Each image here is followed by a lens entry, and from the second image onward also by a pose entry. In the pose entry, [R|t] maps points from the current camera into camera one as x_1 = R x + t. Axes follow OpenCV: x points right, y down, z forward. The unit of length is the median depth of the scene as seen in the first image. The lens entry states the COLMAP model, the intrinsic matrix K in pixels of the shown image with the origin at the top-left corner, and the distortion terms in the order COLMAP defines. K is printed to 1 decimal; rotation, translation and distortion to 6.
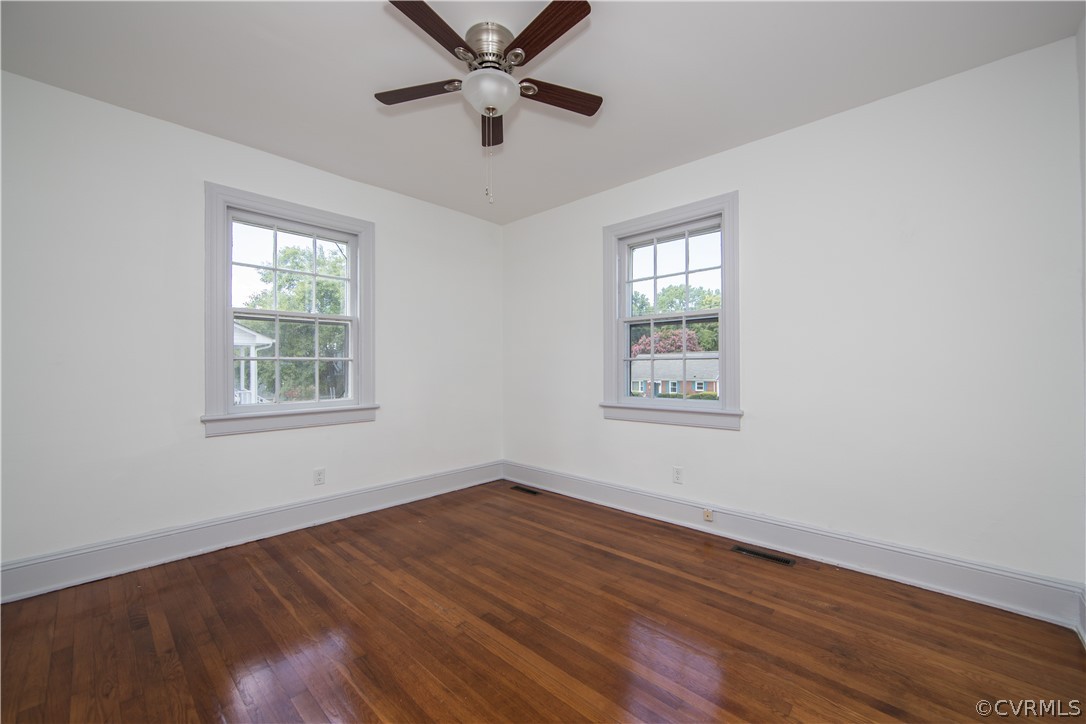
lens RADIAL K [[438.3, 0, 554.5], [0, 438.3, 363.9], [0, 0, 1]] dist [-0.011232, 0.001658]
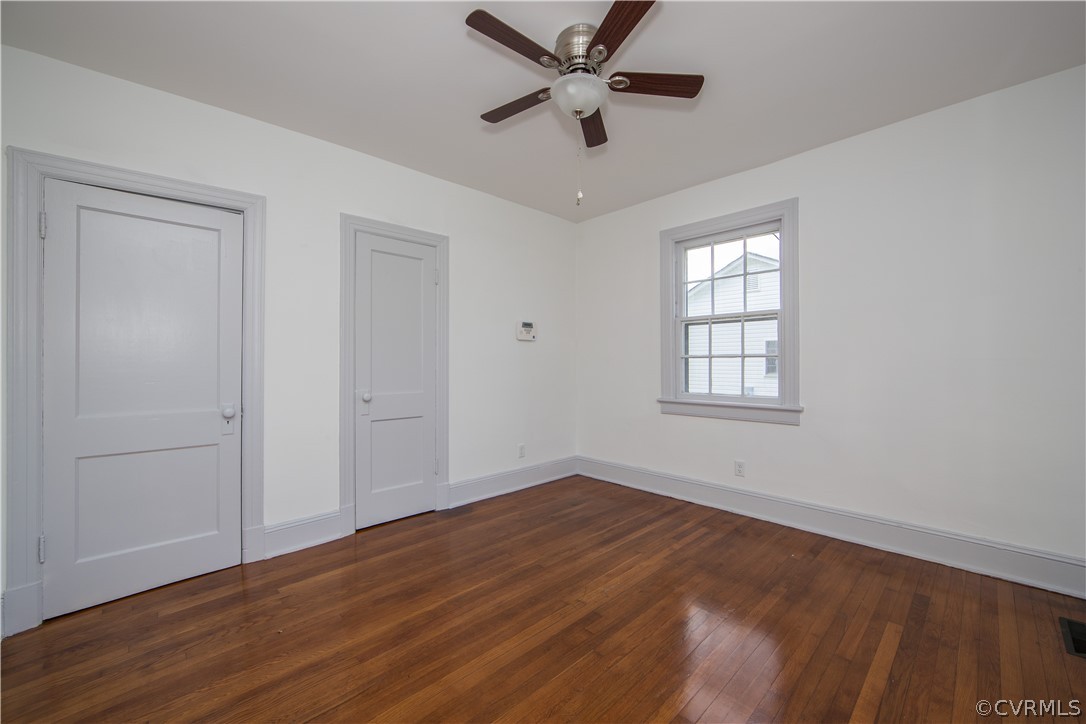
lens RADIAL K [[438.3, 0, 534.9], [0, 438.3, 358.9], [0, 0, 1]] dist [-0.011232, 0.001658]
pose [[-0.092718, -0.001337, -0.995692, 0.619796], [0.010112, 0.999946, -0.002284, -0.006649], [0.995641, -0.010280, -0.092699, 0.694510]]
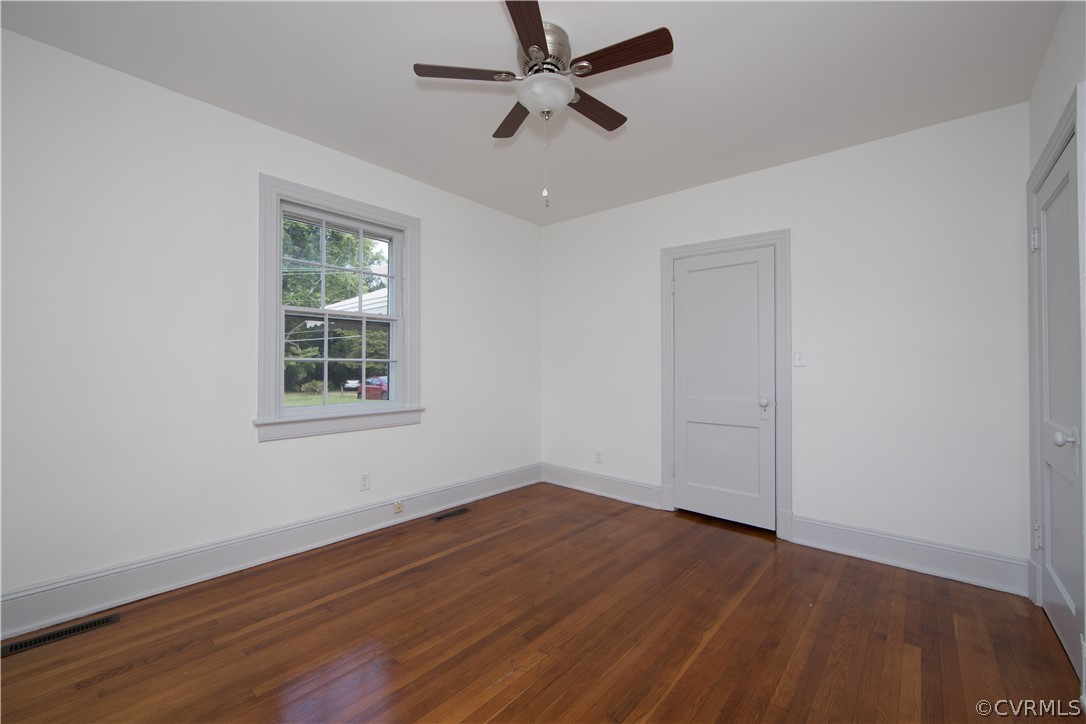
lens RADIAL K [[438.3, 0, 553.7], [0, 438.3, 361.5], [0, 0, 1]] dist [-0.011232, 0.001658]
pose [[-0.044619, 0.013772, 0.998909, -0.797210], [-0.007527, 0.999872, -0.014121, 0.000594], [-0.998976, -0.008149, -0.044510, 0.718702]]
